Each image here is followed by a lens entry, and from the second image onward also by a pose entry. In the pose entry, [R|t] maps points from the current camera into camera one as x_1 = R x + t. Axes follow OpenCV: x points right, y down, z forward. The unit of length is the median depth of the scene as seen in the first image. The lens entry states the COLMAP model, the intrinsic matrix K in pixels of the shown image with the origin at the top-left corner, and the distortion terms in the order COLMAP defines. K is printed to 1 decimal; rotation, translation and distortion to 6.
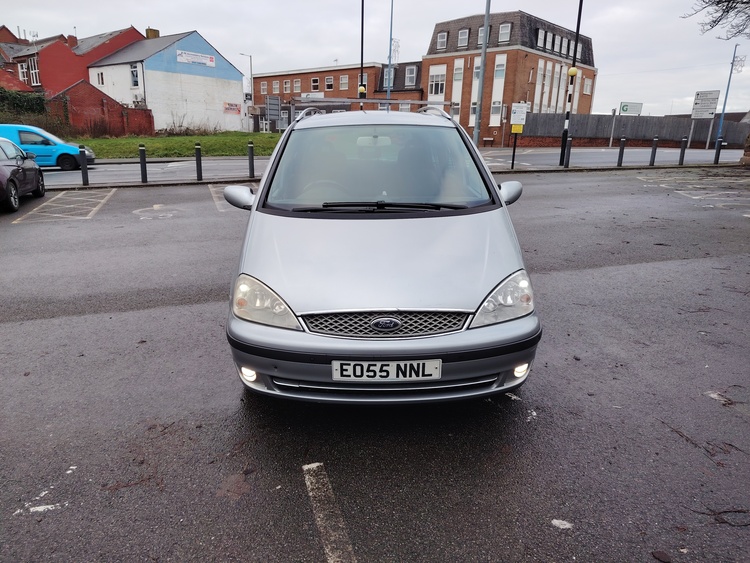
lens RADIAL K [[486.5, 0, 375.0], [0, 486.5, 281.5], [0, 0, 1]] dist [0.001179, -0.002912]
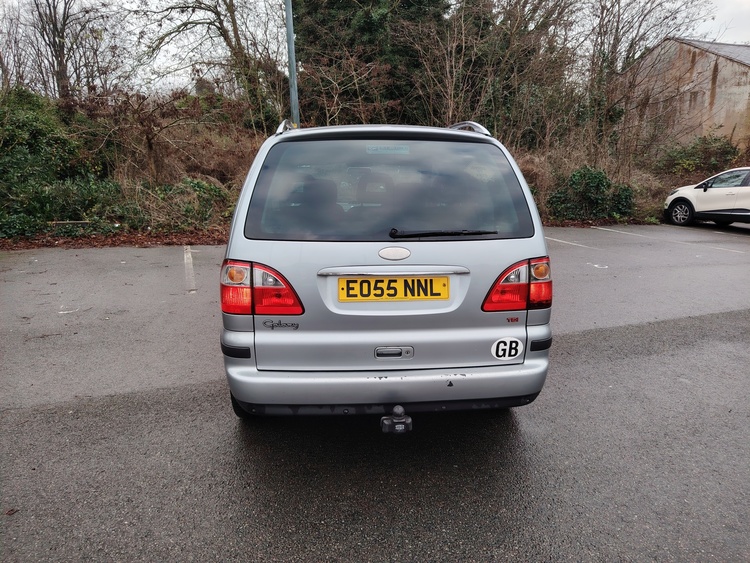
lens RADIAL K [[514.0, 0, 375.0], [0, 514.0, 281.5], [0, 0, 1]] dist [0.000789, -0.004902]
pose [[-0.998187, 0.014686, -0.058373, 0.005871], [-0.016001, 0.870148, 0.492531, -0.079539], [0.058027, 0.492572, -0.868335, 0.262938]]
